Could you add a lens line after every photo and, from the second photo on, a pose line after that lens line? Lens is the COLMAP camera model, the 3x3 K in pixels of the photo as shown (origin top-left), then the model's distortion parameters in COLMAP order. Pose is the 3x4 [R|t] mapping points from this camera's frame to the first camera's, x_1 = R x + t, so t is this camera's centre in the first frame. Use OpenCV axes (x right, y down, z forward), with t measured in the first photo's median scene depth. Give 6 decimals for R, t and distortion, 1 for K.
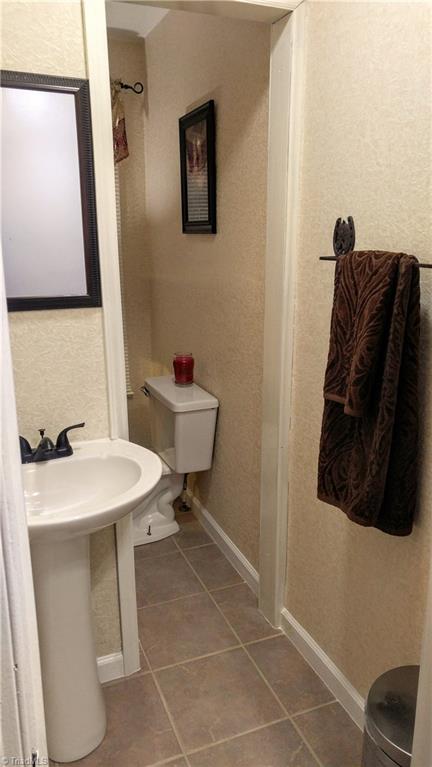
lens RADIAL K [[568.6, 0, 216.6], [0, 568.6, 373.0], [0, 0, 1]] dist [0.002052, 0.036327]
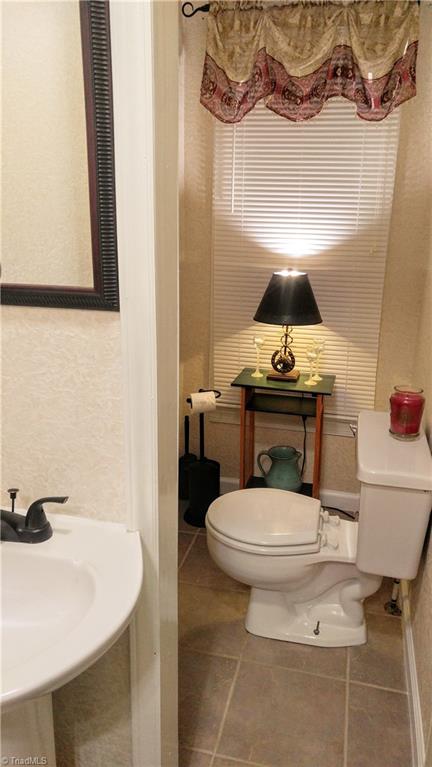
lens RADIAL K [[568.6, 0, 216.6], [0, 568.6, 373.0], [0, 0, 1]] dist [0.002052, 0.036327]
pose [[0.807343, 0.167819, -0.565715, 0.210042], [-0.155247, 0.985339, 0.070744, -0.106703], [0.569294, 0.030711, 0.821561, 0.563444]]
